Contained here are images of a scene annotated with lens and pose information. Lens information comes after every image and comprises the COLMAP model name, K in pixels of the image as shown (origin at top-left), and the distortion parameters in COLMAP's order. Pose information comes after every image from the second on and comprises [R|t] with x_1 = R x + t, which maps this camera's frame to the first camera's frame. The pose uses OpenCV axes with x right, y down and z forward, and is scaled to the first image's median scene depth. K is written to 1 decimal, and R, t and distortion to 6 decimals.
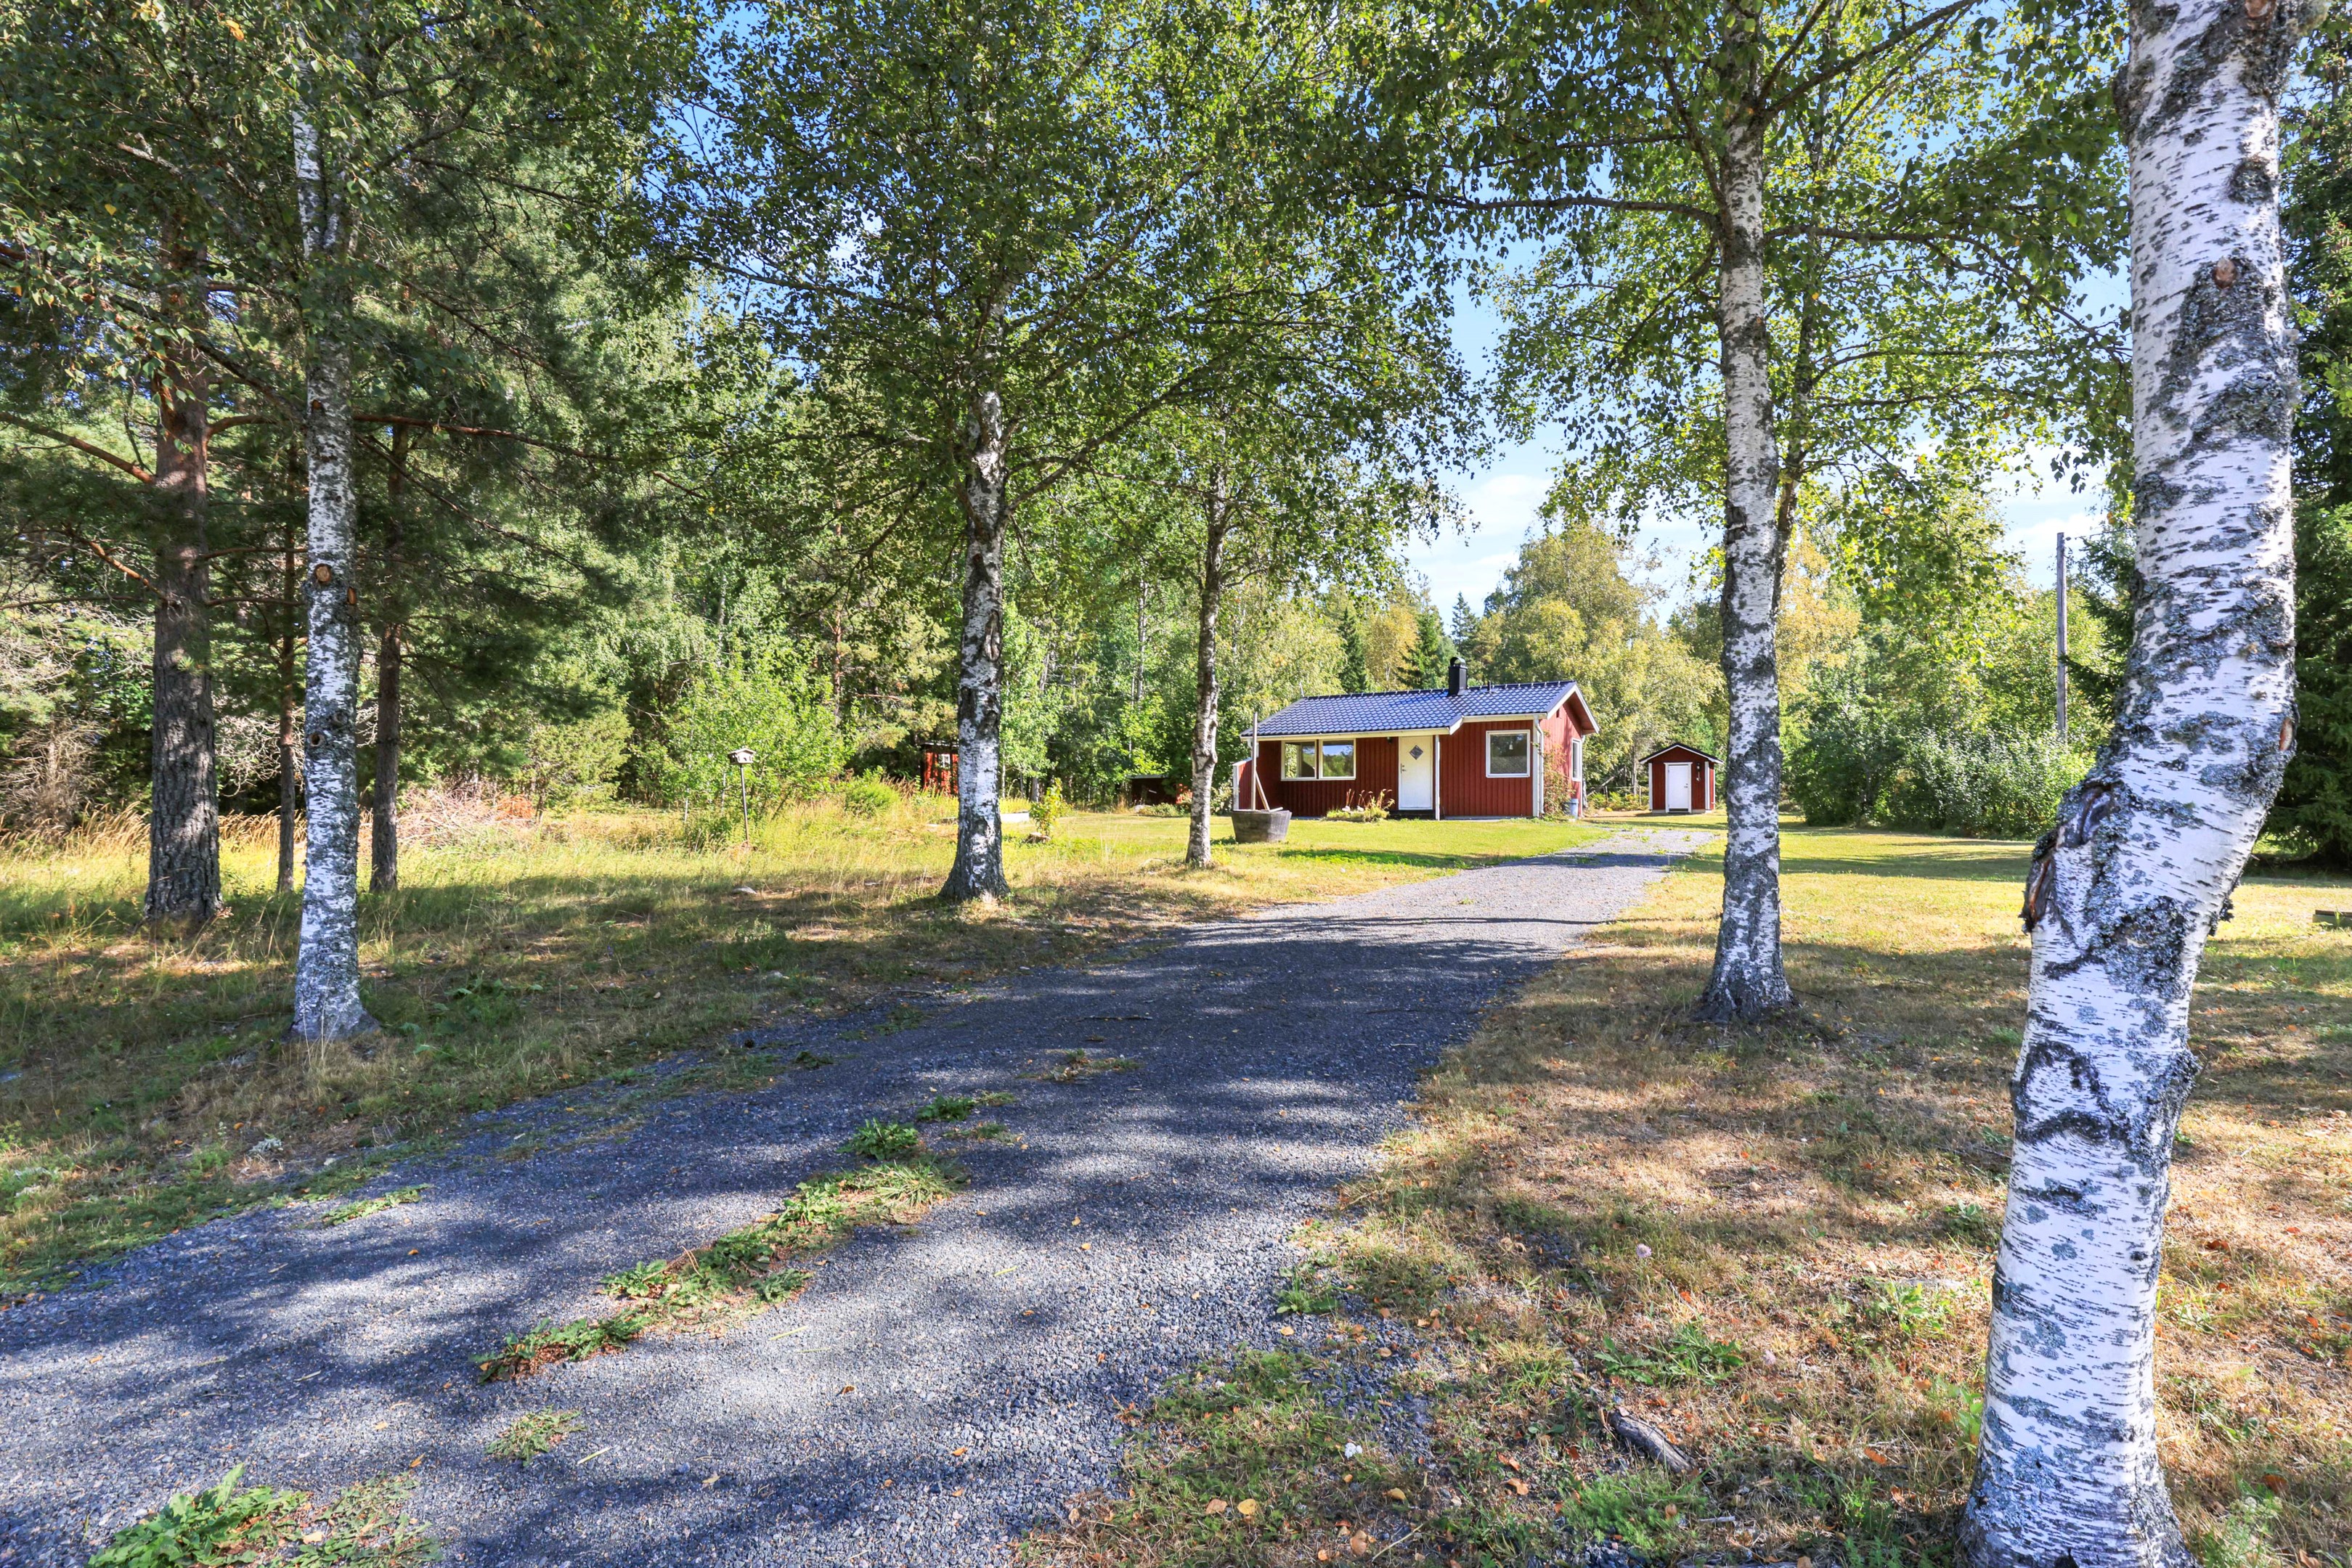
lens RADIAL K [[1083.9, 0, 1176.0], [0, 1083.9, 790.6], [0, 0, 1]] dist [0.000016, 0.000001]
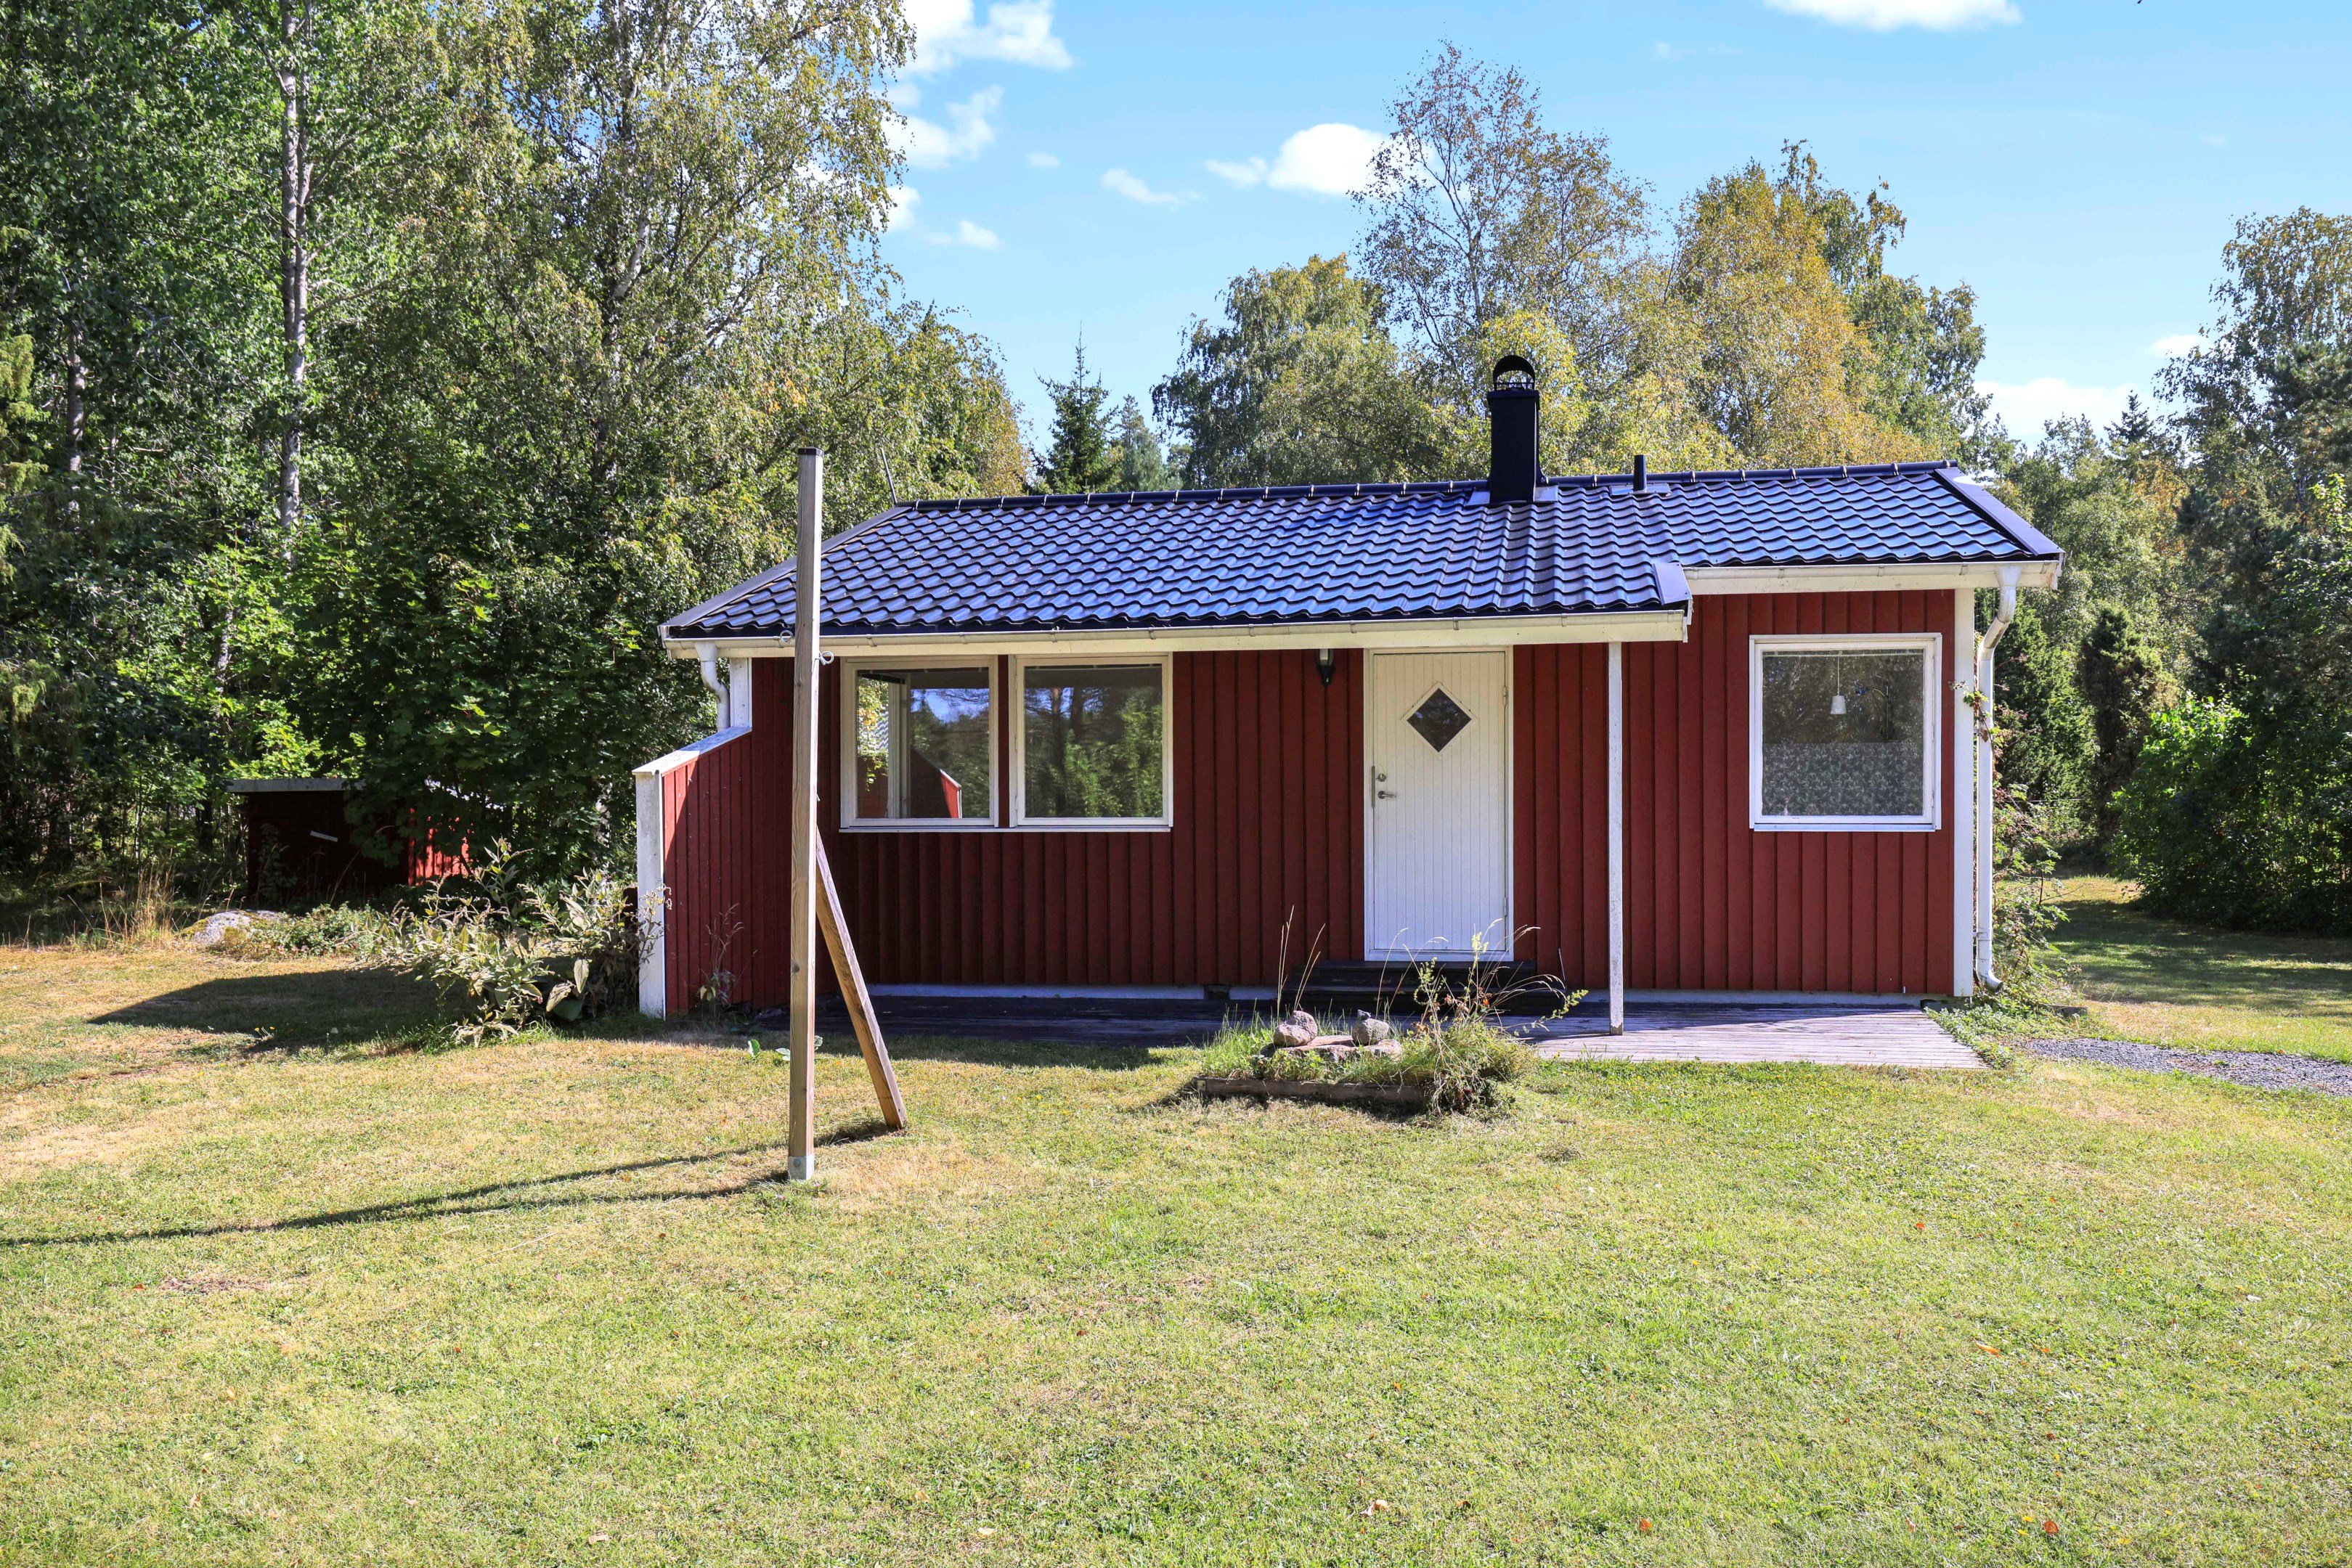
lens RADIAL K [[1805.3, 0, 1179.3], [0, 1805.3, 784.1], [0, 0, 1]] dist [-0.004687, -0.000266]
pose [[0.930608, 0.000531, 0.366018, 0.022954], [-0.001693, 0.999994, 0.002853, -0.022141], [-0.366015, -0.003274, 0.930603, 0.641746]]
